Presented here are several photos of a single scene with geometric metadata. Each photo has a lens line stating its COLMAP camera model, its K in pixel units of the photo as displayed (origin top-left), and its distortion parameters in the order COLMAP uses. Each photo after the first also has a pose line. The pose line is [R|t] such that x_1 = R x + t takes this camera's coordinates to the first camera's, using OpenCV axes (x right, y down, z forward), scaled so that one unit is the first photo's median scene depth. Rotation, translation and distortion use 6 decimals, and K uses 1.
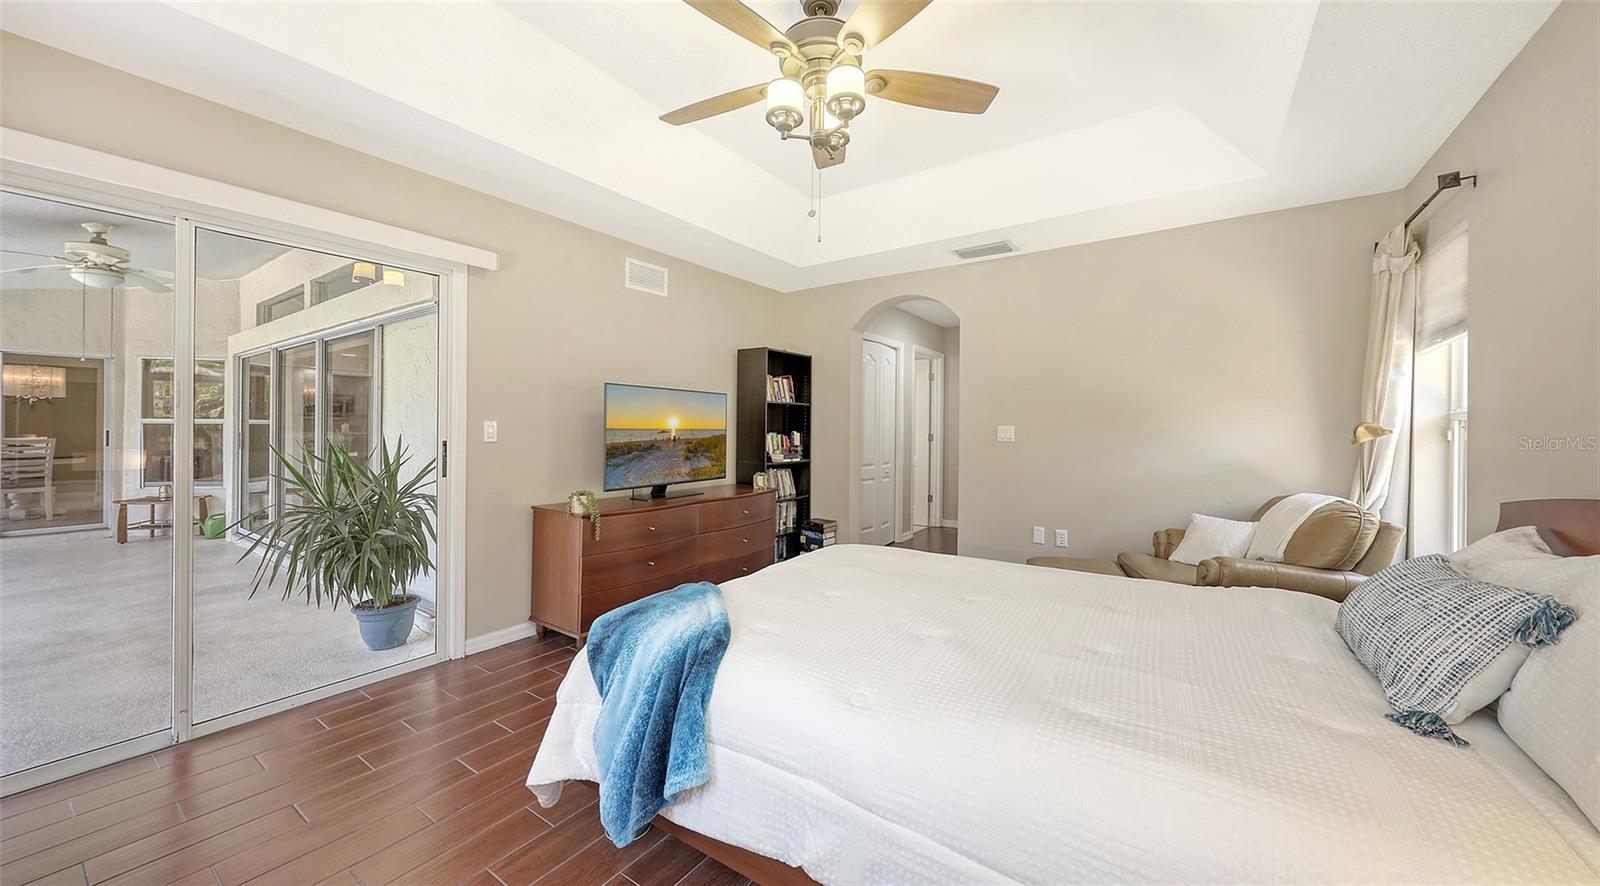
lens RADIAL K [[568.2, 0, 802.2], [0, 568.2, 432.6], [0, 0, 1]] dist [-0.001753, -0.000098]
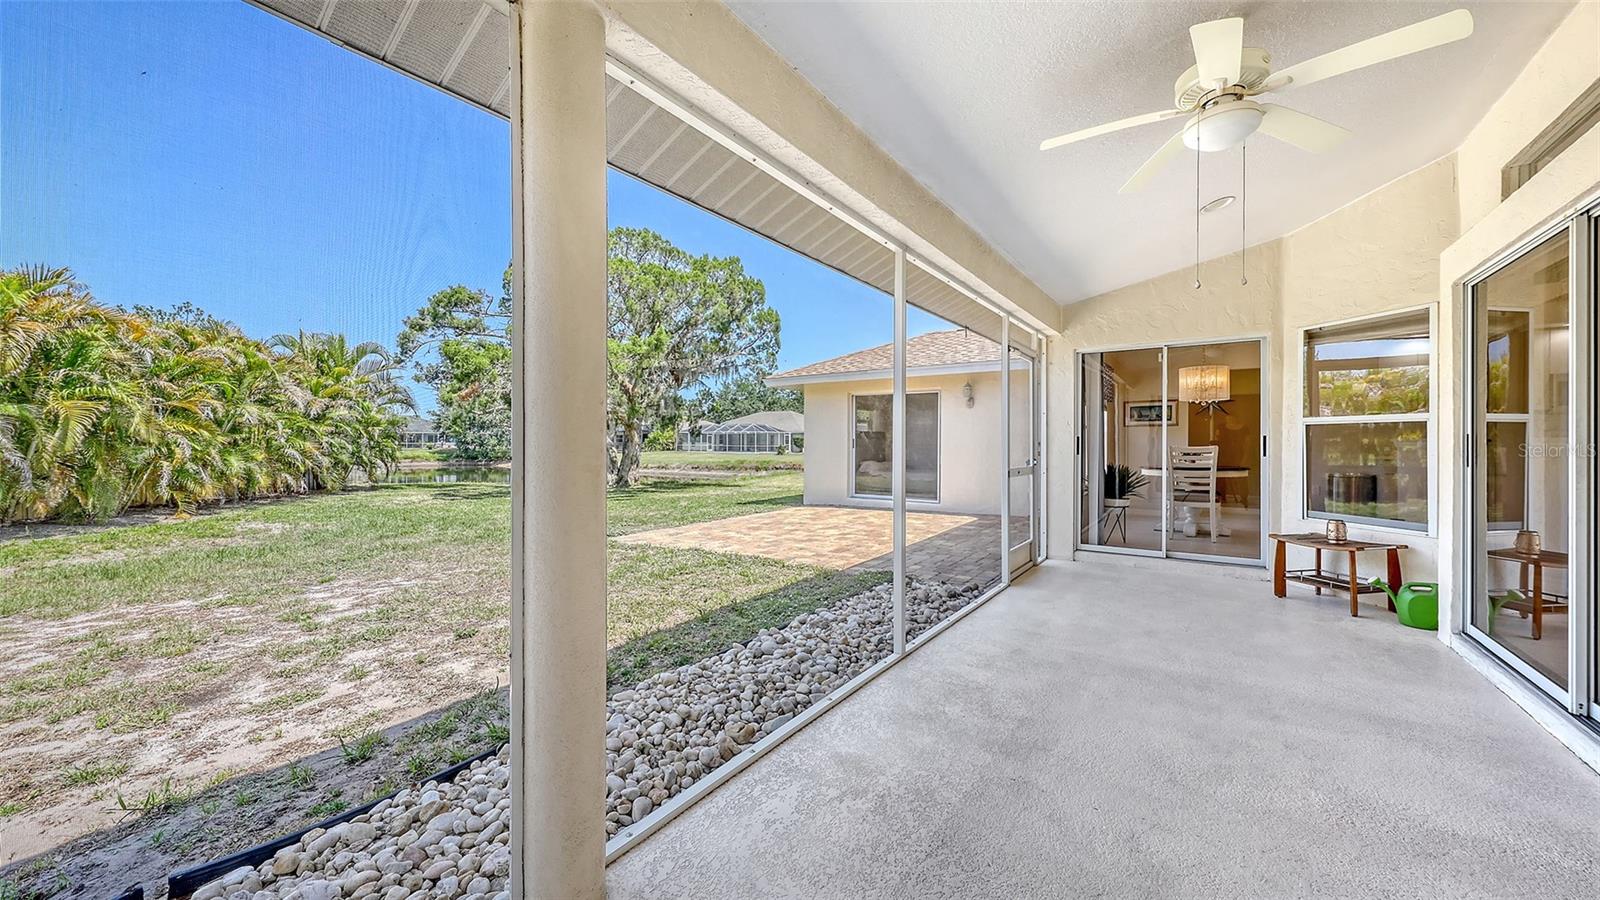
lens RADIAL K [[588.3, 0, 799.5], [0, 588.3, 443.9], [0, 0, 1]] dist [-0.007668, -0.000122]
pose [[-0.010673, -0.005804, -0.999926, -0.452997], [-0.001063, 0.999983, -0.005793, 0.012580], [0.999942, 0.001002, -0.010679, 0.398279]]
